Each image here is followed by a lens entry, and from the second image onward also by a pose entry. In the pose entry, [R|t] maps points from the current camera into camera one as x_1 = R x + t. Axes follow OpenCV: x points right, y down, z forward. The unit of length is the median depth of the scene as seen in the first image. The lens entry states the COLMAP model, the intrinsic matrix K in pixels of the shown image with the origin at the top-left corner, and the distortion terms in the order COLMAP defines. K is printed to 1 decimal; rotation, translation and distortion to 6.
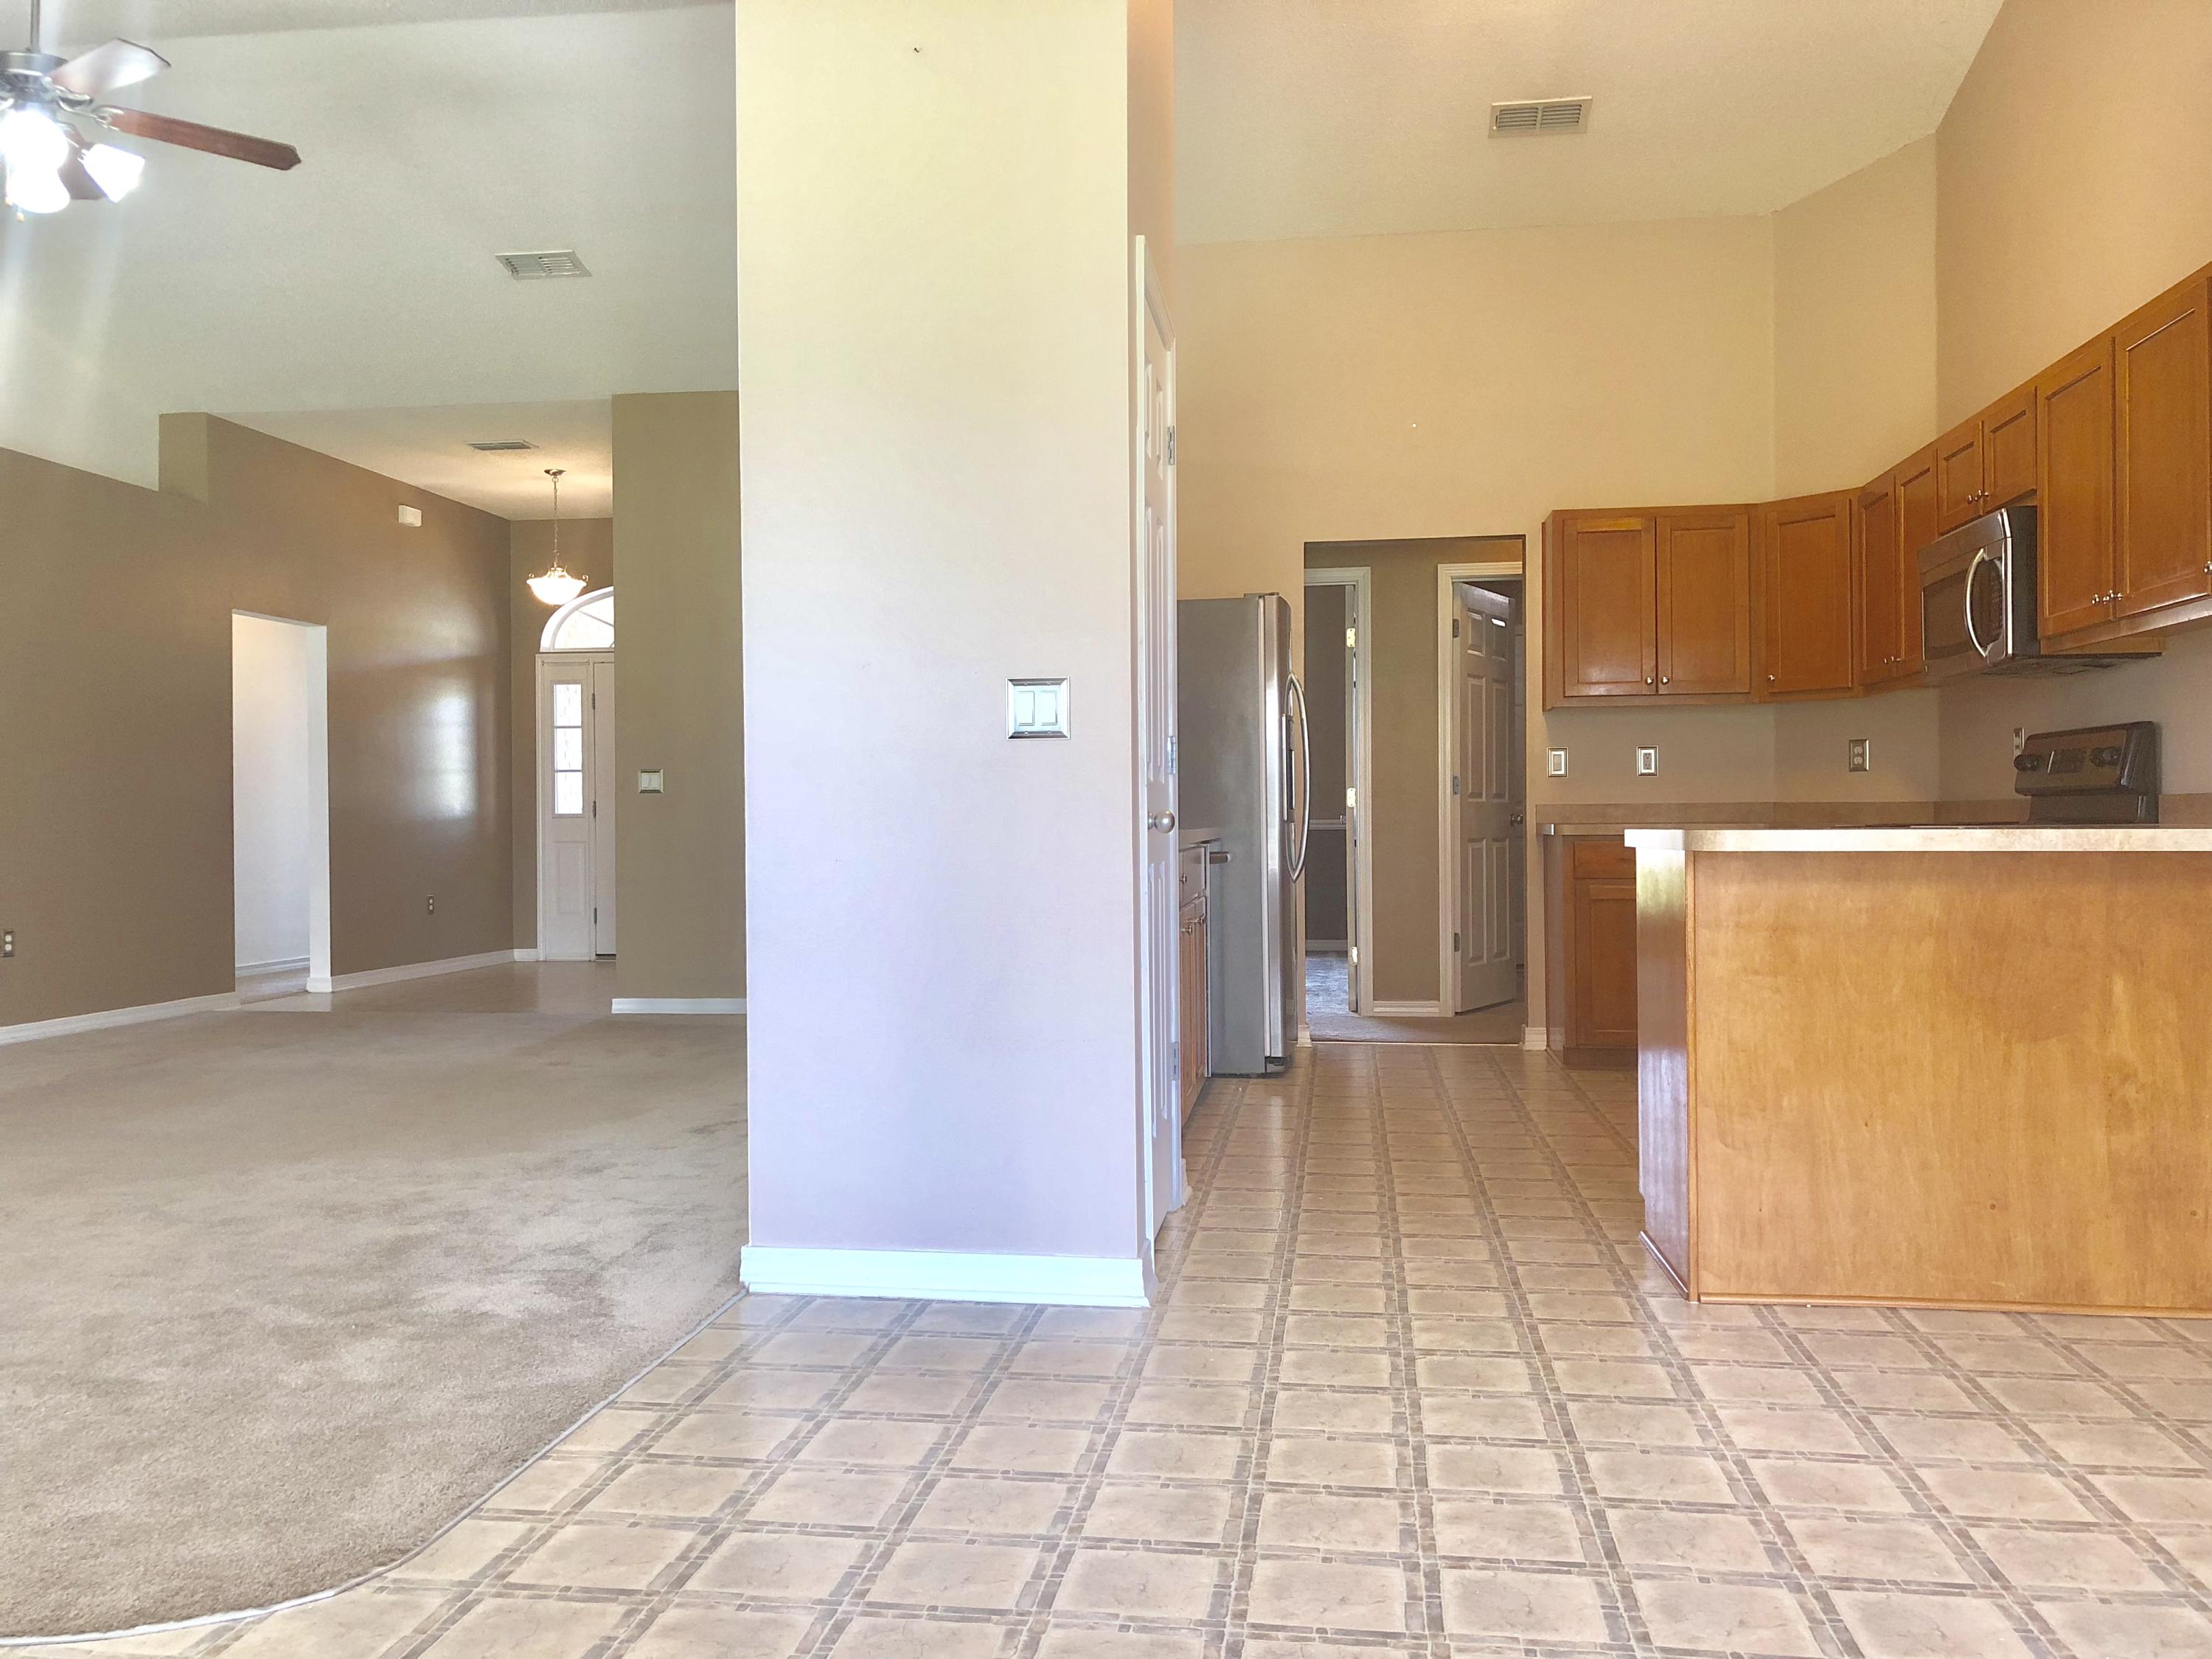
lens RADIAL K [[1800.1, 0, 1099.5], [0, 1800.1, 817.9], [0, 0, 1]] dist [0.034100, -0.025508]
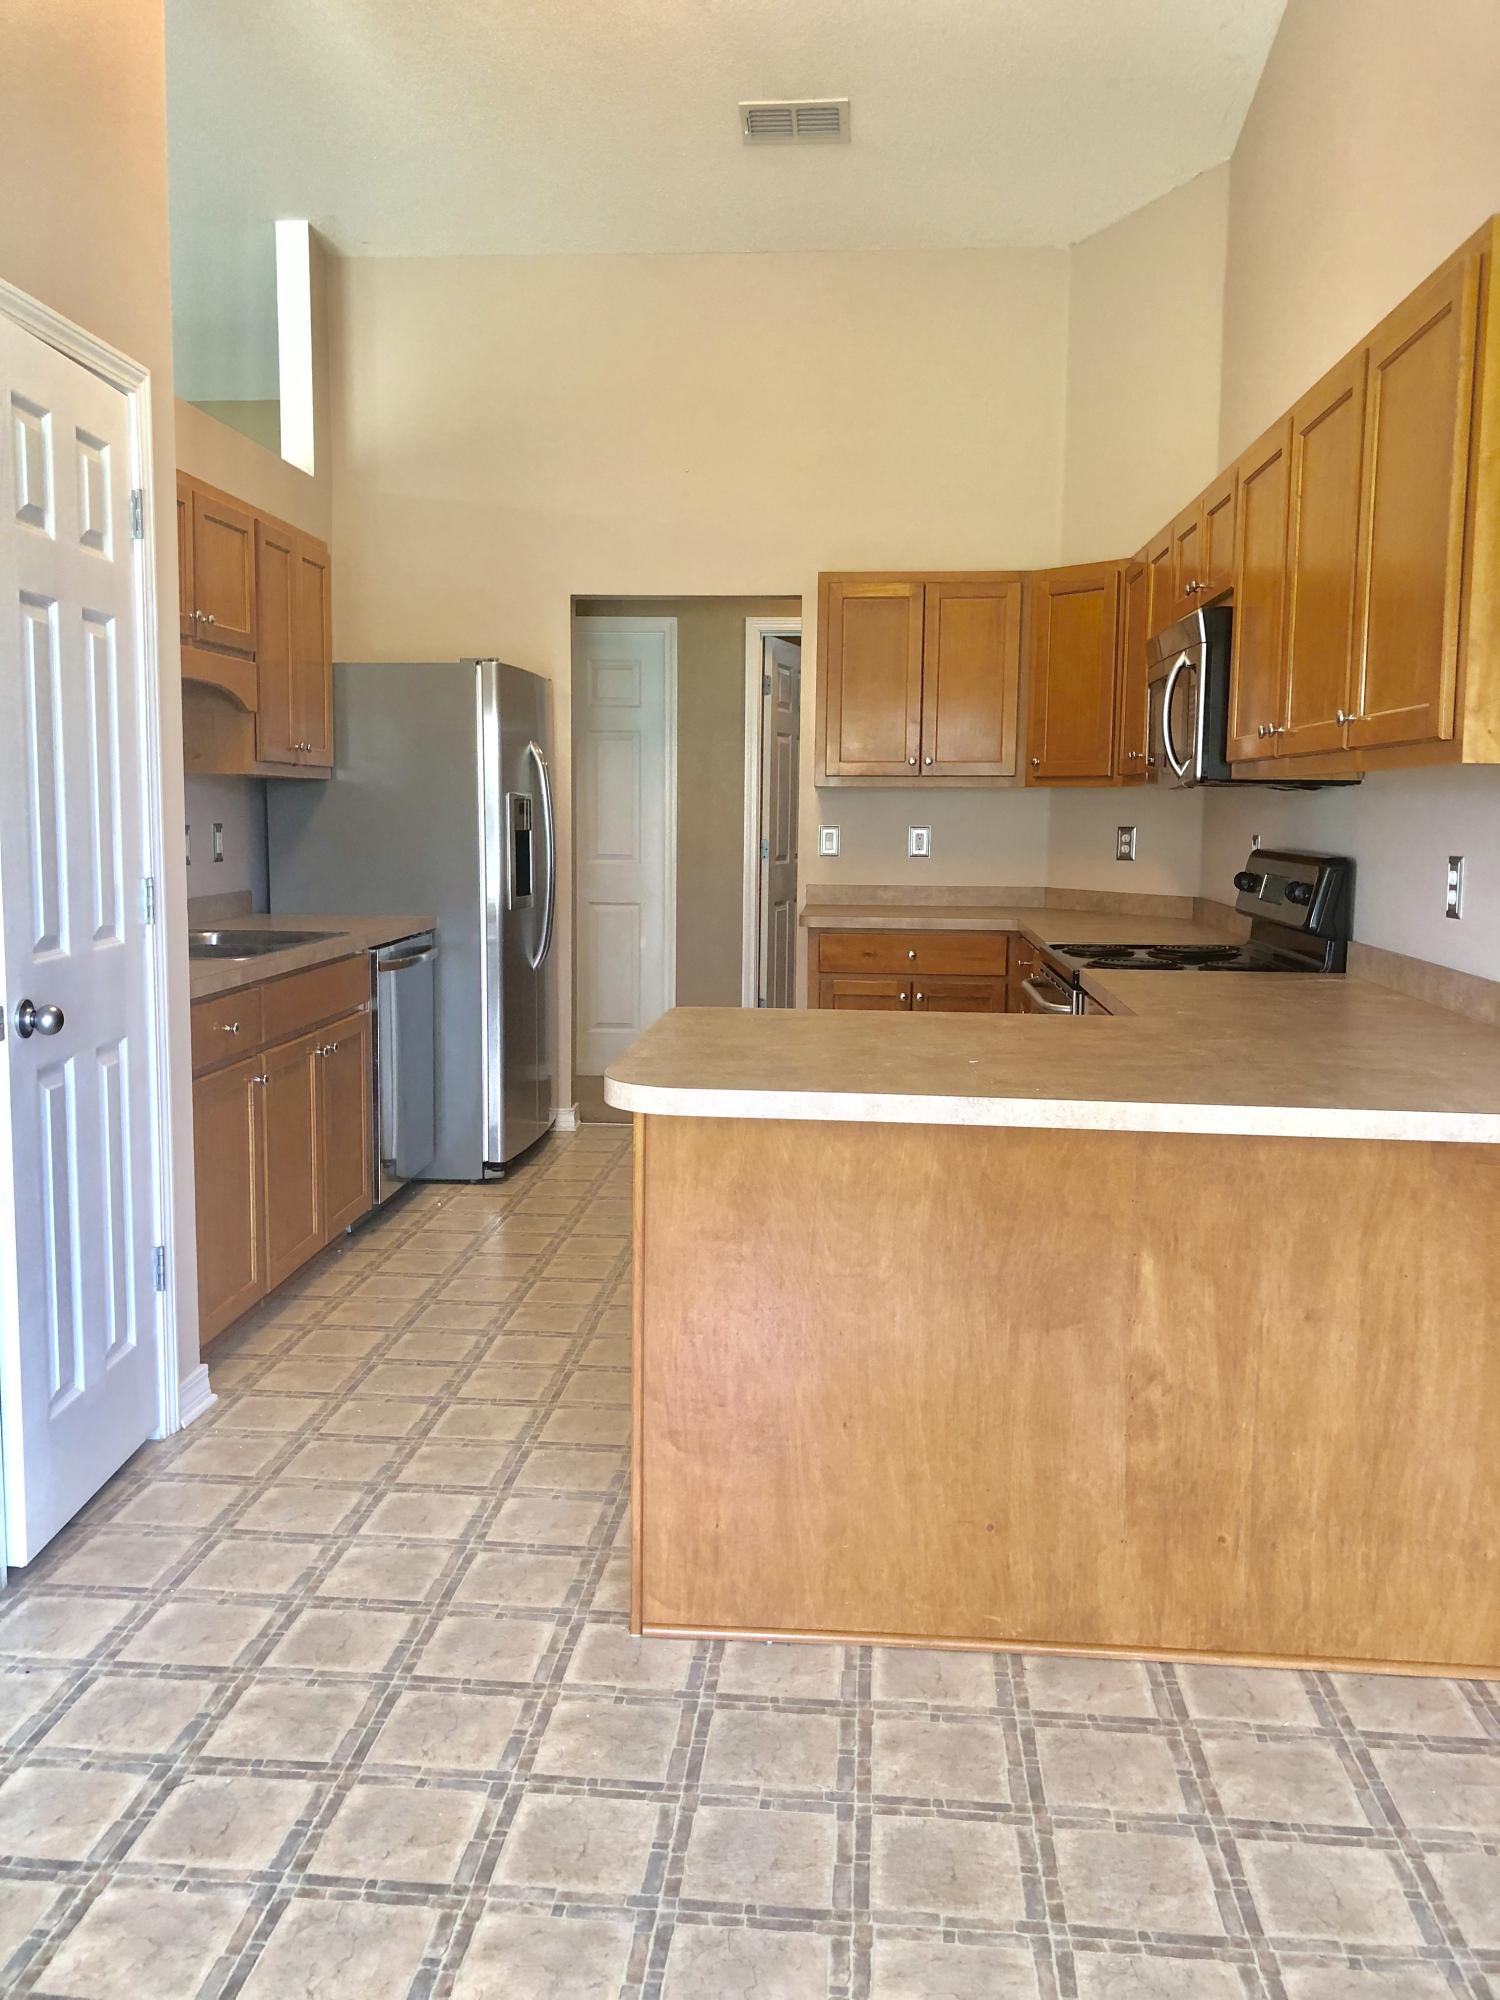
lens RADIAL K [[1627.5, 0, 739.6], [0, 1627.5, 978.4], [0, 0, 1]] dist [0.034100, -0.025508]
pose [[0.998191, 0.010644, 0.059180, 0.214697], [-0.016987, 0.994034, 0.107739, -0.068906], [-0.057681, -0.108549, 0.992416, 0.196168]]
